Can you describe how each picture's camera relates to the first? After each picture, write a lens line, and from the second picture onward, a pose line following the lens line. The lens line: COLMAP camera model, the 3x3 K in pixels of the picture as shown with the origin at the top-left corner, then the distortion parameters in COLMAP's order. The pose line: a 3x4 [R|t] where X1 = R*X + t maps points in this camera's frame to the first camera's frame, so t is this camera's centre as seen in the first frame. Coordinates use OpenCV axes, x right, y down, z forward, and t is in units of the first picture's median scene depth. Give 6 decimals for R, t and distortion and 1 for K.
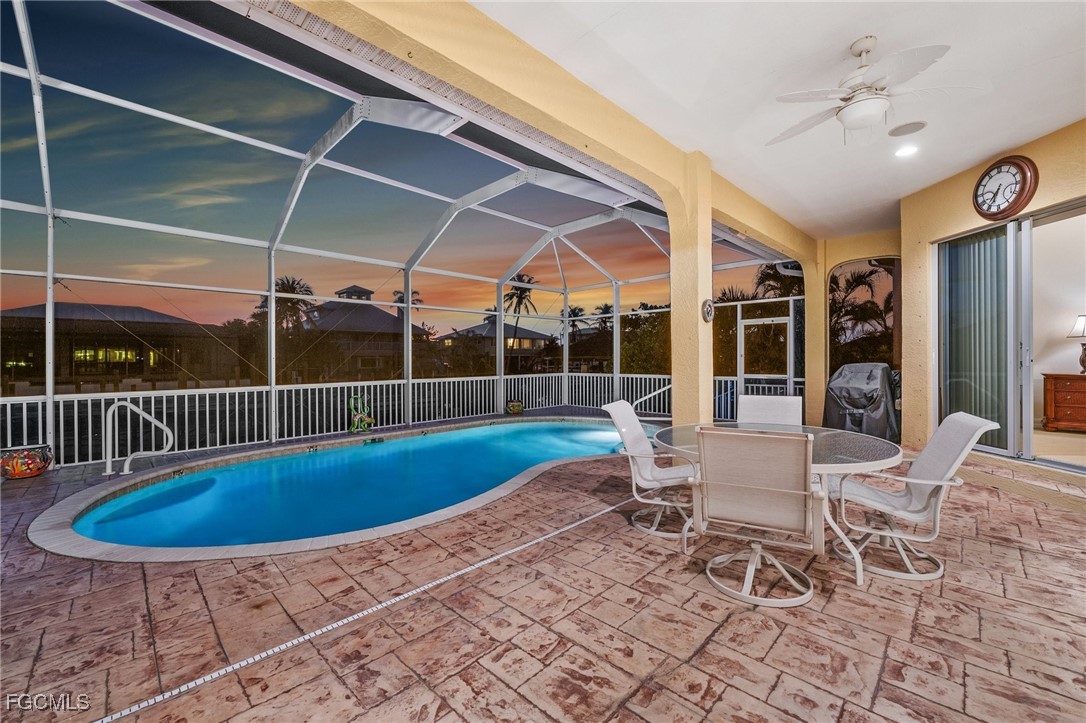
lens RADIAL K [[438.8, 0, 543.0], [0, 438.8, 361.5], [0, 0, 1]] dist [0.000853, -0.000540]
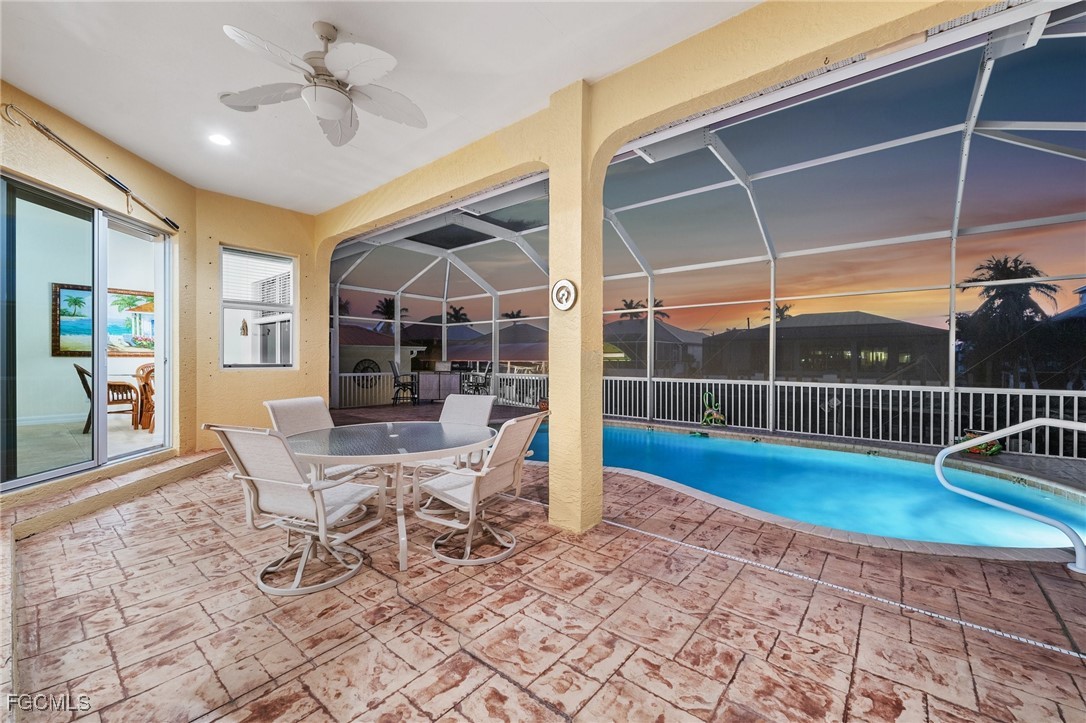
lens RADIAL K [[438.8, 0, 543.0], [0, 438.8, 361.5], [0, 0, 1]] dist [0.000853, -0.000540]
pose [[0.087318, 0.010546, -0.996125, 0.572343], [-0.009118, 0.999911, 0.009787, -0.004532], [0.996139, 0.008228, 0.087406, 0.458617]]
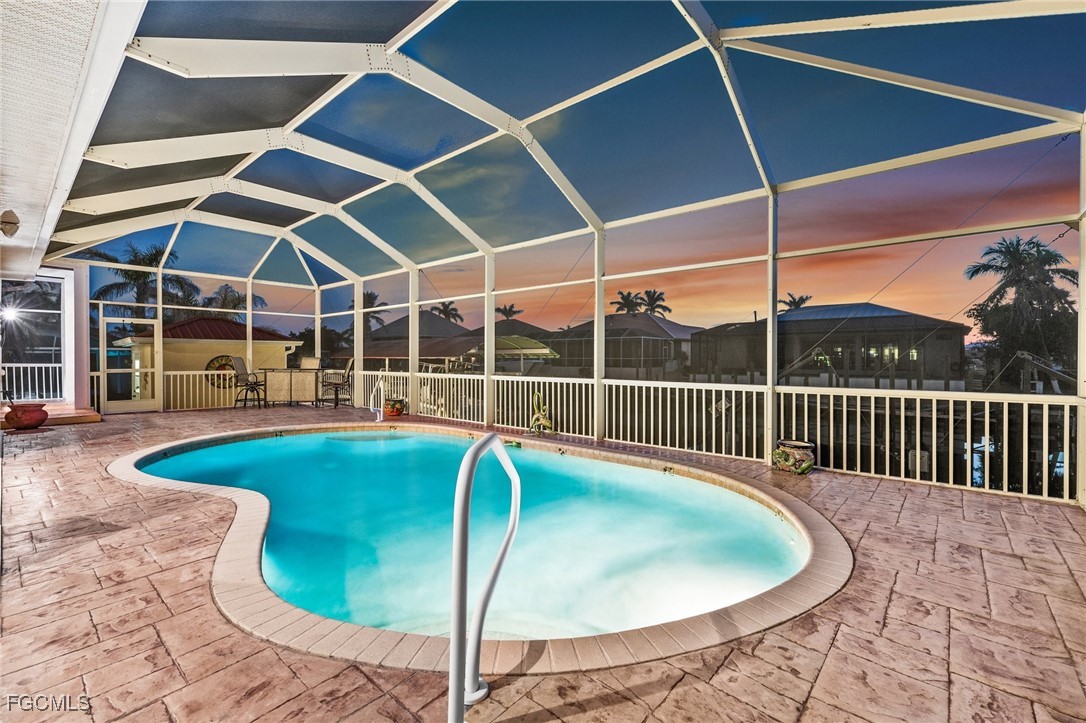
lens RADIAL K [[473.6, 0, 542.5], [0, 473.6, 357.8], [0, 0, 1]] dist [-0.002388, -0.000207]
pose [[0.063051, 0.005029, -0.997998, 0.495652], [-0.007072, 0.999964, 0.004592, 0.002735], [0.997985, 0.006768, 0.063085, 0.879093]]
